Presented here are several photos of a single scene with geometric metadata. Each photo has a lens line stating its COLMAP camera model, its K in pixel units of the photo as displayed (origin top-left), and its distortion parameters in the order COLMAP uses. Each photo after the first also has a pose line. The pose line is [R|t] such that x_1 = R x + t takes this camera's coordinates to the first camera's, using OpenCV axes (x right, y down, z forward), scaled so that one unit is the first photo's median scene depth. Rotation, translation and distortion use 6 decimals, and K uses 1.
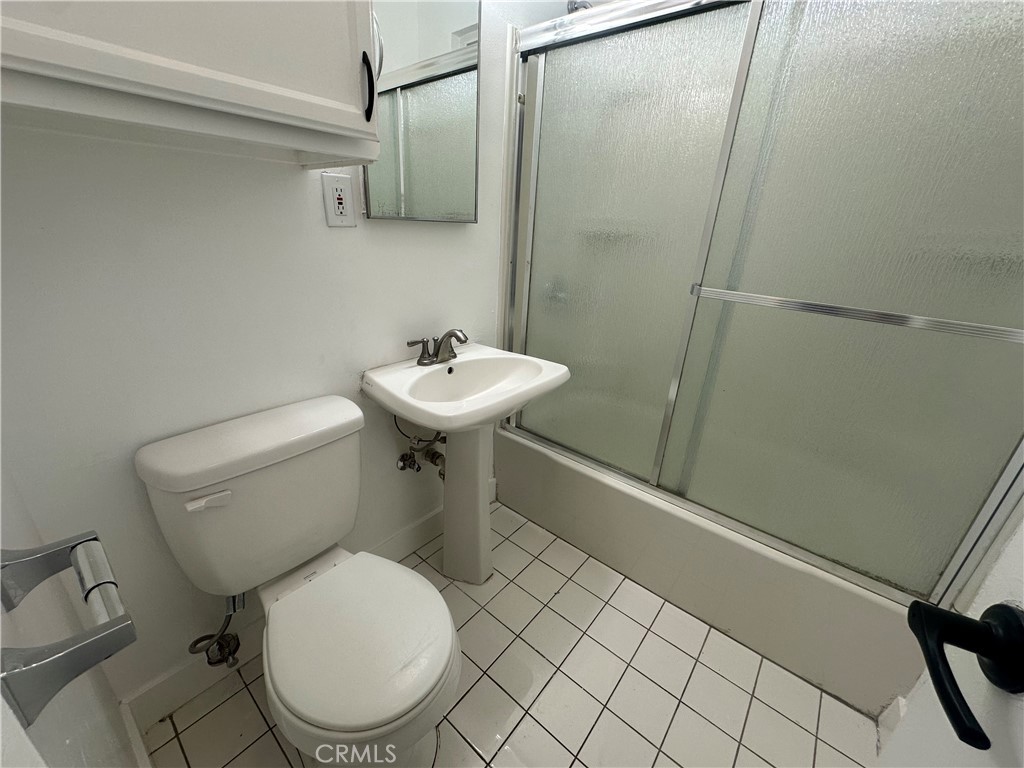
lens RADIAL K [[410.9, 0, 512.0], [0, 410.9, 384.0], [0, 0, 1]] dist [-0.004524, -0.000153]
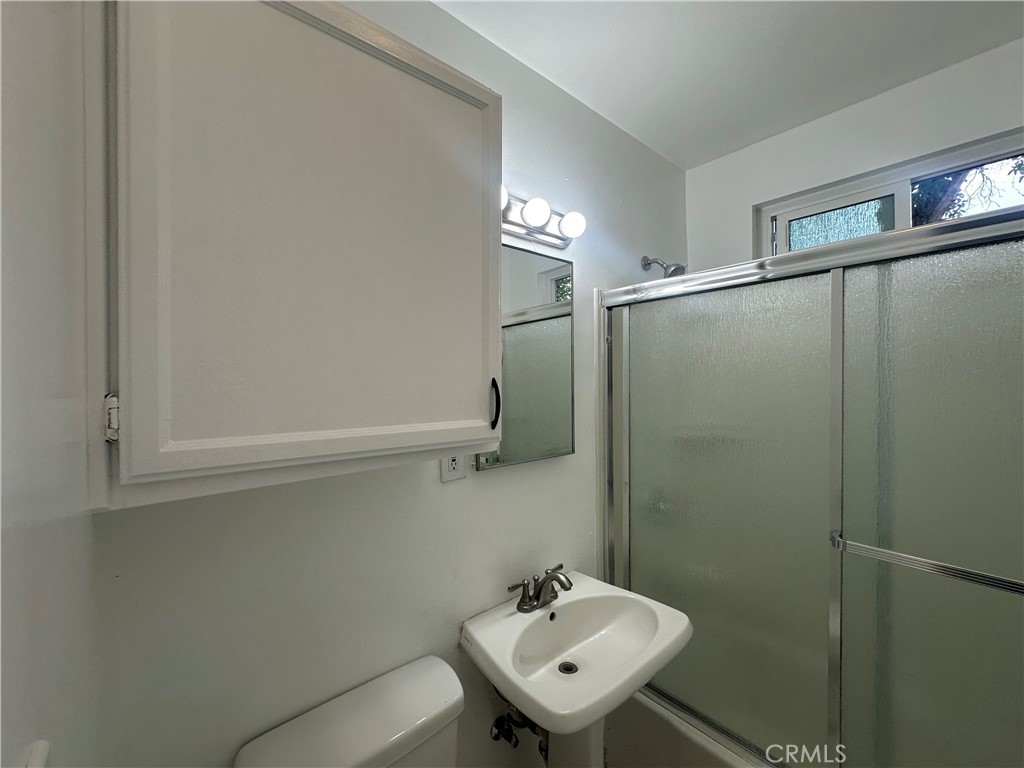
lens RADIAL K [[410.9, 0, 512.0], [0, 410.9, 384.0], [0, 0, 1]] dist [-0.004524, -0.000153]
pose [[0.983607, -0.055811, -0.171474, -0.054407], [-0.009644, 0.933258, -0.359078, -0.190296], [0.180070, 0.354845, 0.917420, -0.034196]]
